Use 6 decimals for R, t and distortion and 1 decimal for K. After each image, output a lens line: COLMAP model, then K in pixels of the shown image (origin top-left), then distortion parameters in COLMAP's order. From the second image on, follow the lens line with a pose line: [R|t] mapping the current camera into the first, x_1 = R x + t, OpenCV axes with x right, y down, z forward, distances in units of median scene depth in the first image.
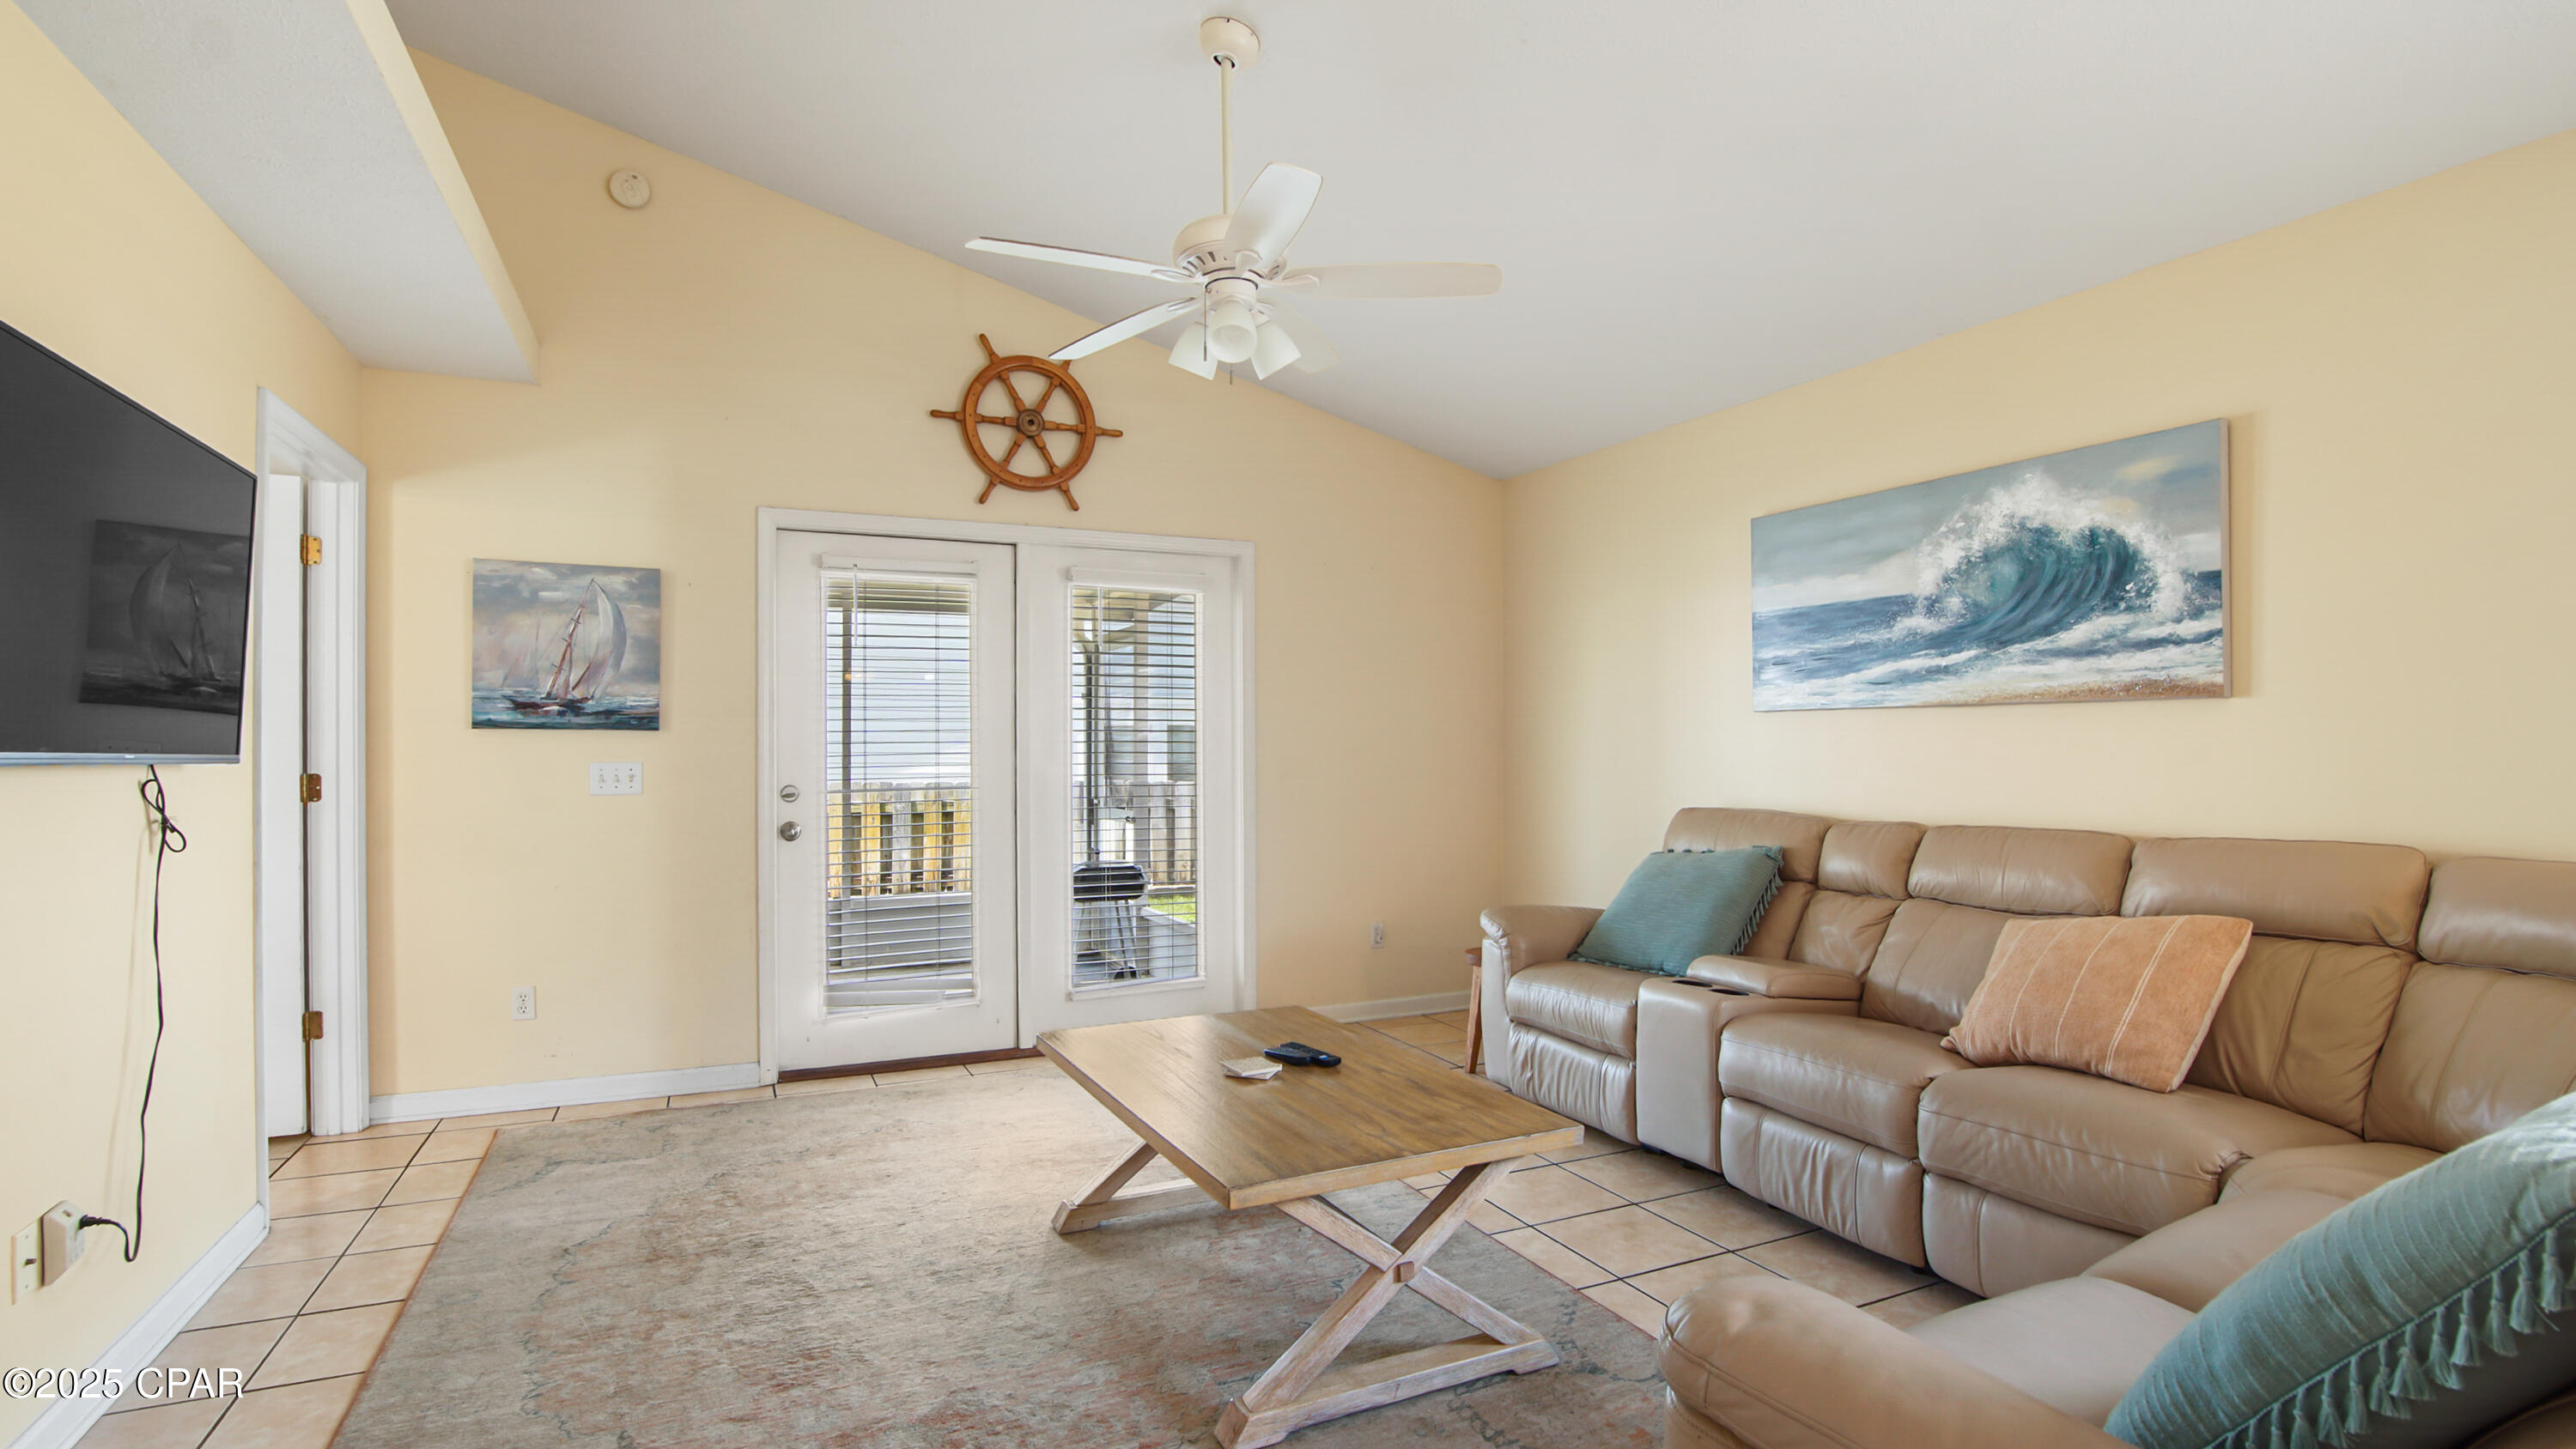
lens RADIAL K [[1212.2, 0, 1279.5], [0, 1212.2, 760.2], [0, 0, 1]] dist [-0.028488, -0.000157]
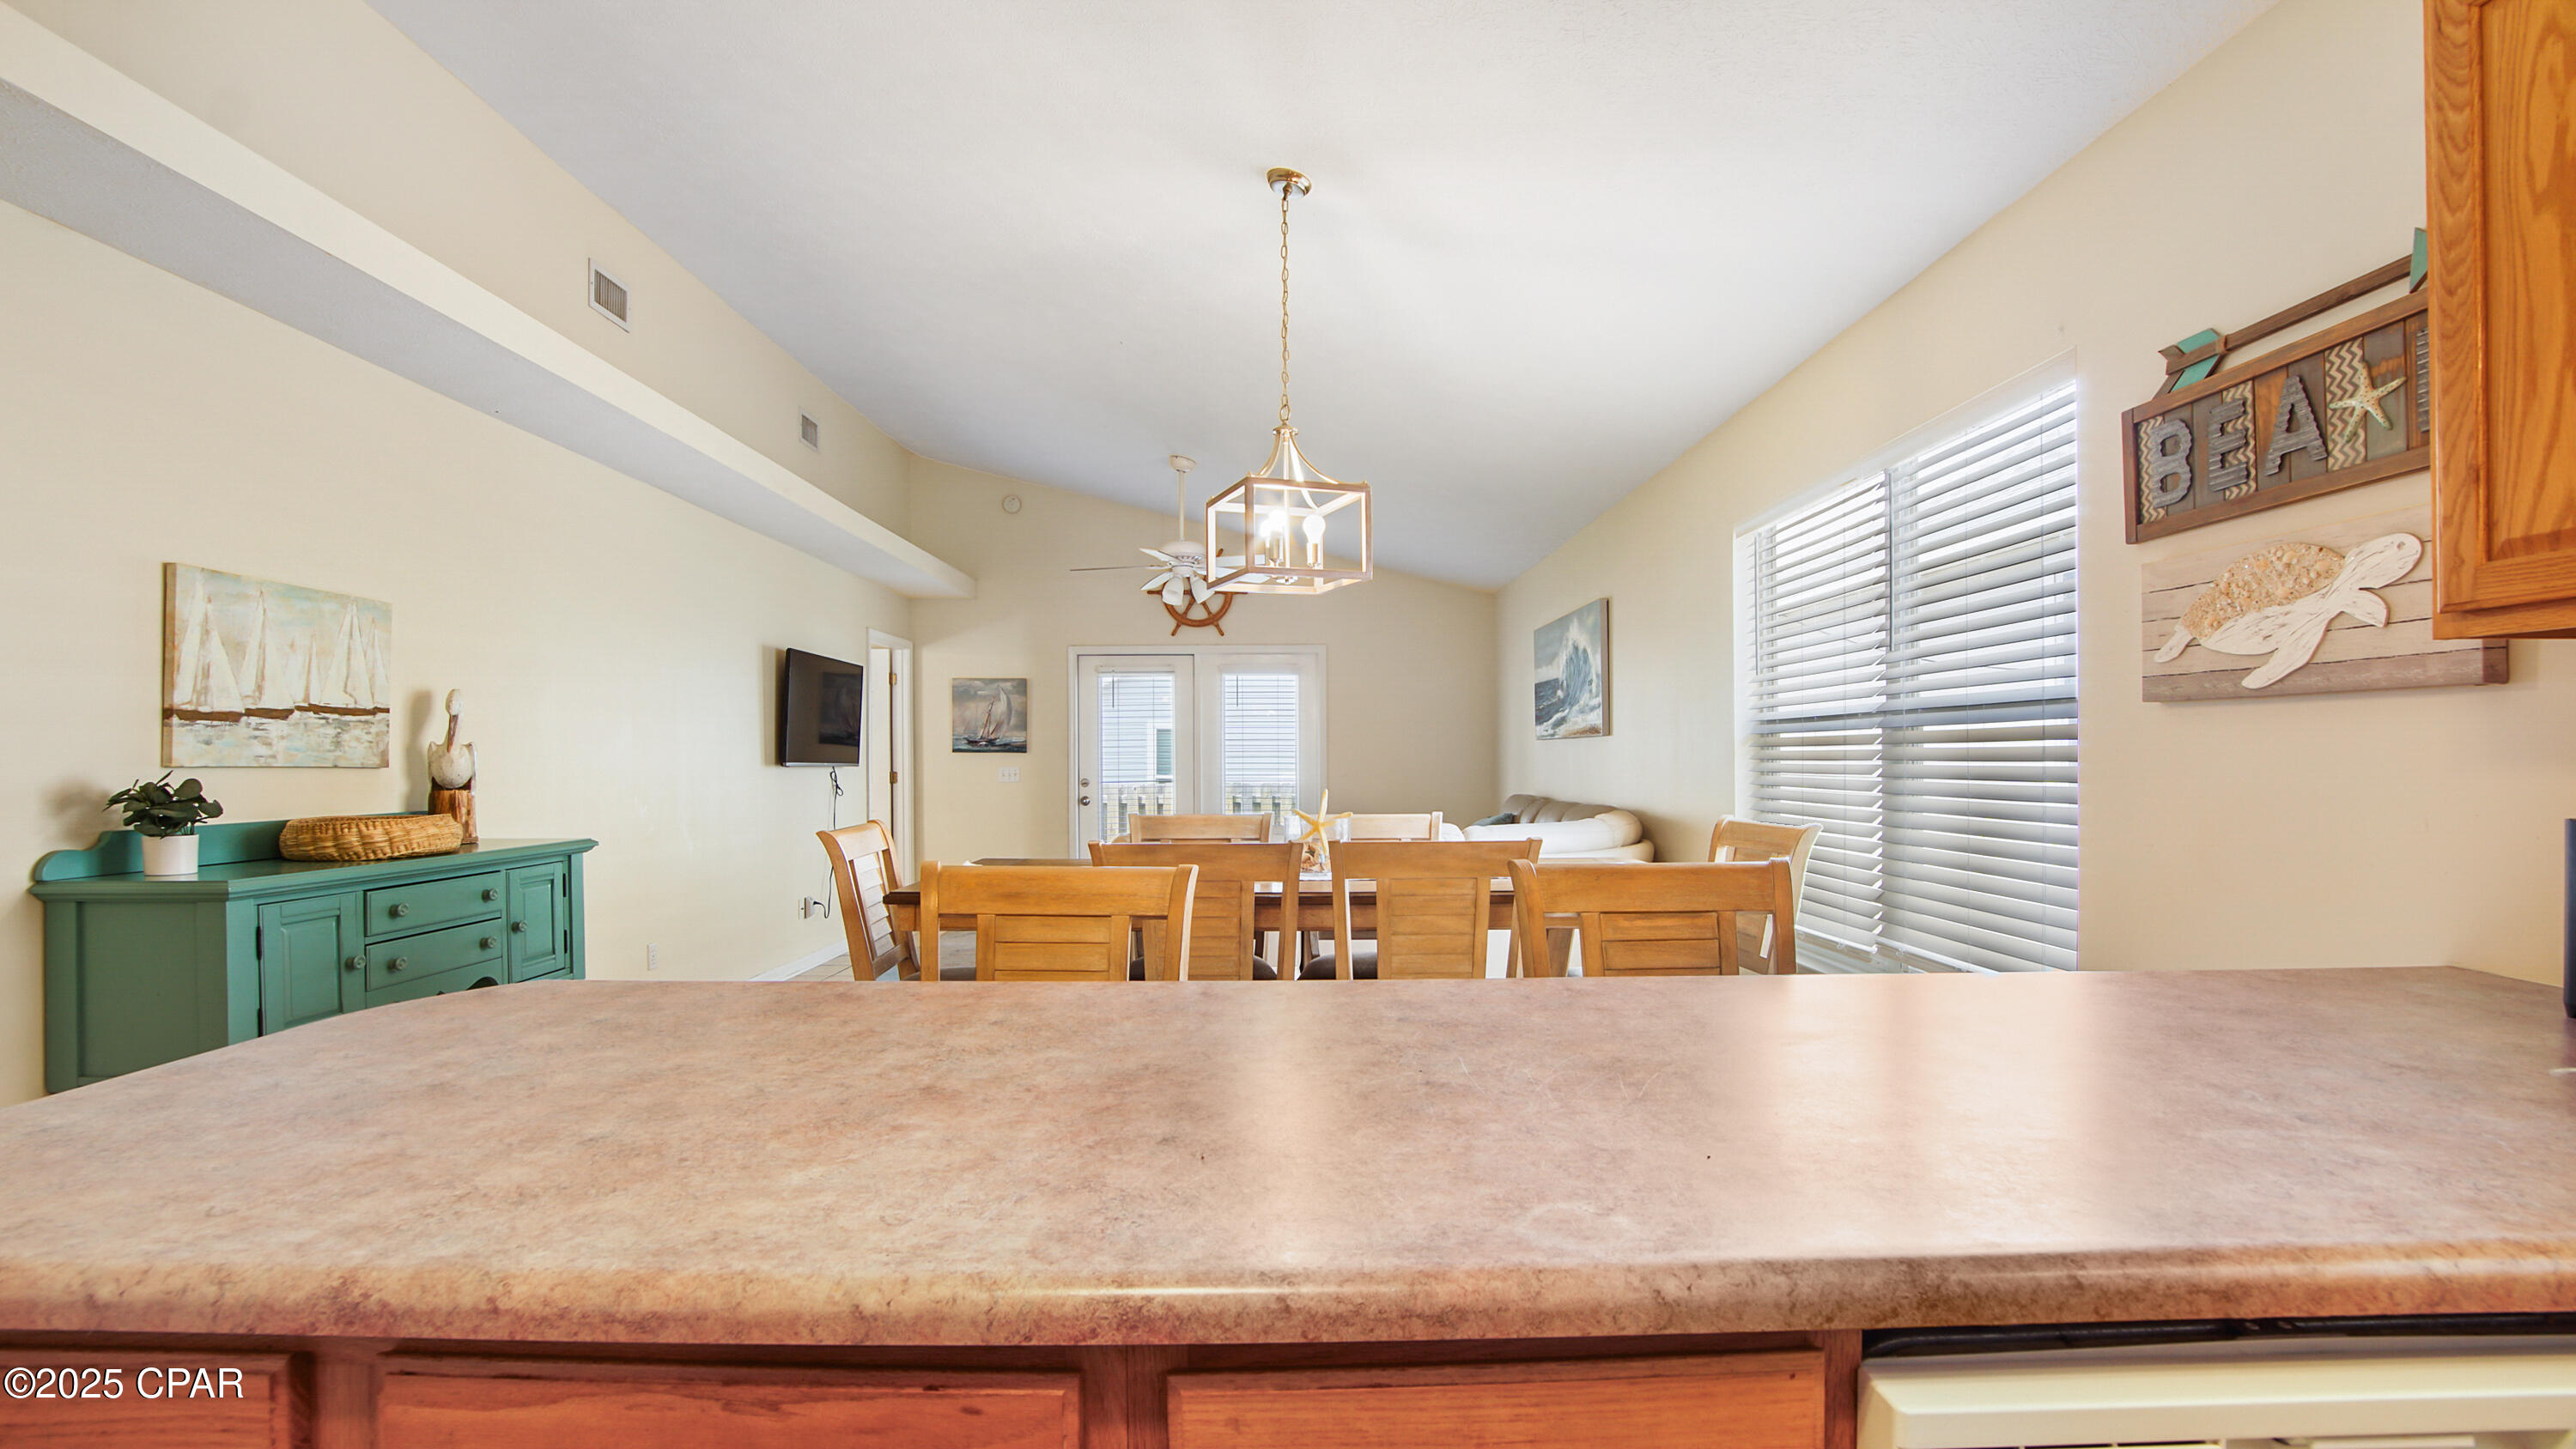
lens RADIAL K [[1170.3, 0, 1295.8], [0, 1170.3, 794.1], [0, 0, 1]] dist [-0.046625, 0.015156]
pose [[0.913308, 0.010065, -0.407144, 0.885237], [-0.002191, 0.999802, 0.019802, 0.008100], [0.407263, -0.017193, 0.913149, -0.818461]]
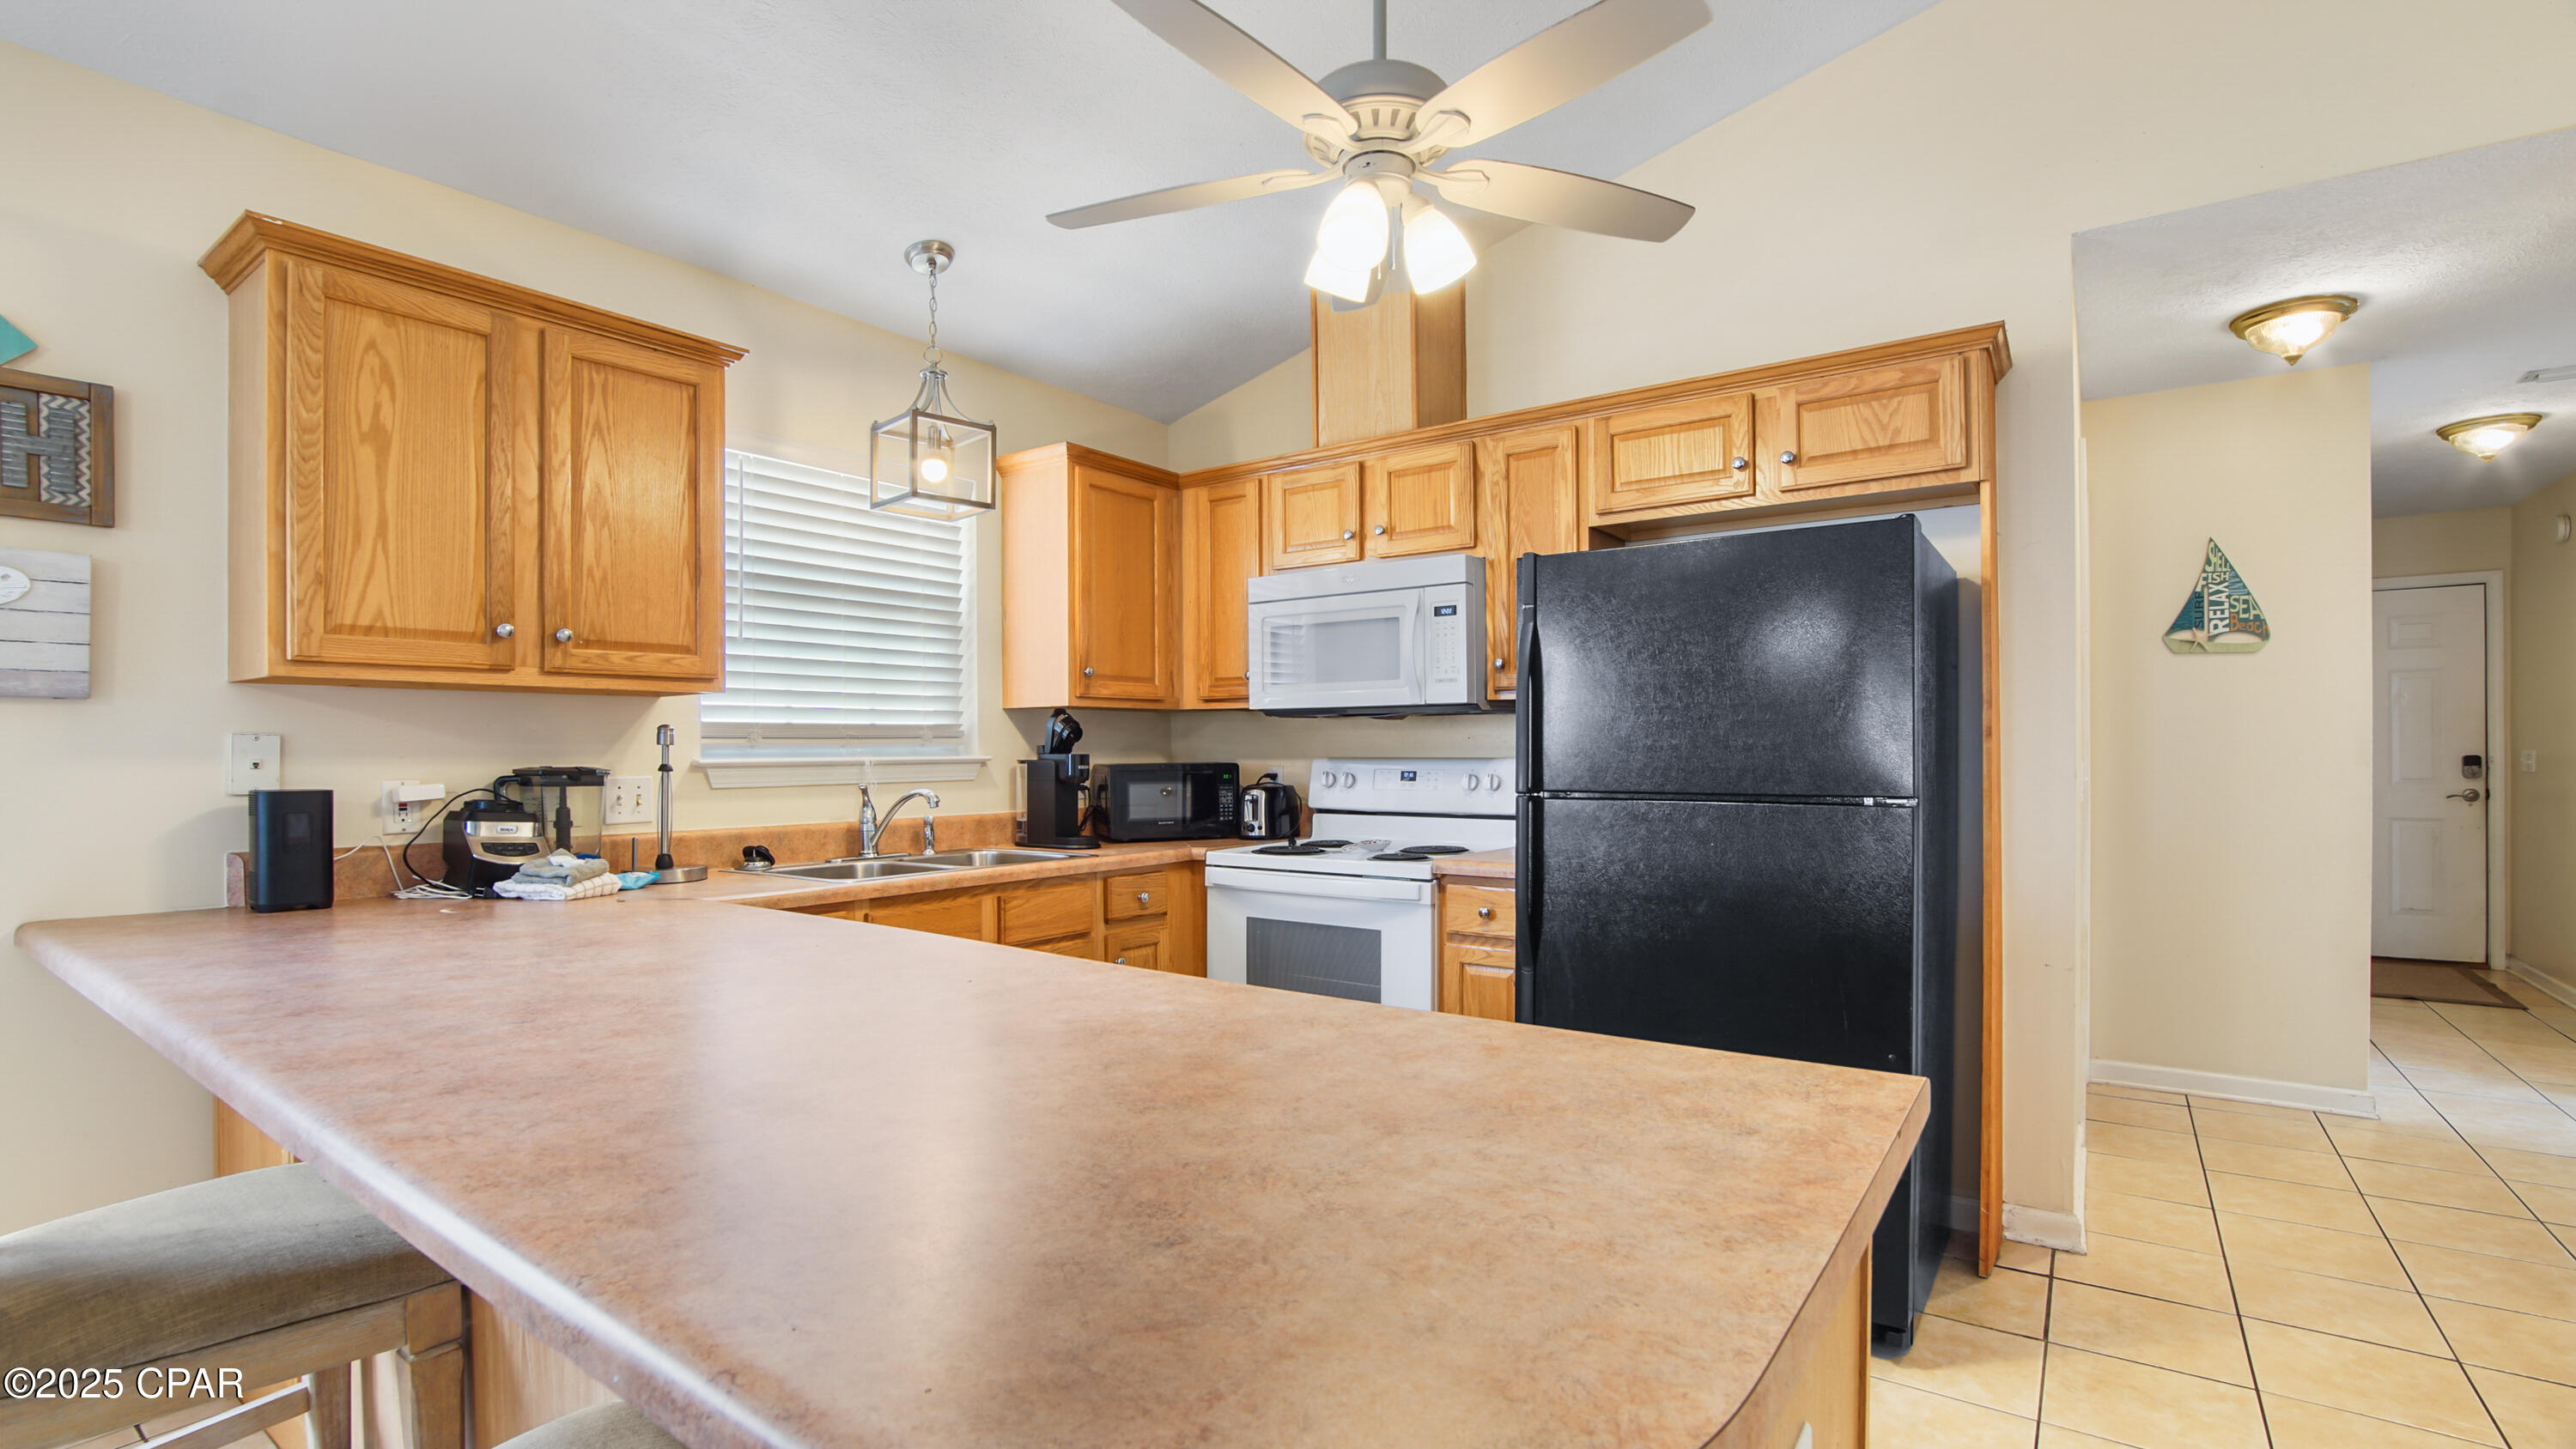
lens RADIAL K [[1170.3, 0, 1295.8], [0, 1170.3, 794.1], [0, 0, 1]] dist [-0.046625, 0.015156]
pose [[-0.494644, -0.026355, 0.868696, 0.352406], [0.016288, 0.999083, 0.039586, 0.008775], [-0.868943, 0.033730, -0.493761, -0.500810]]
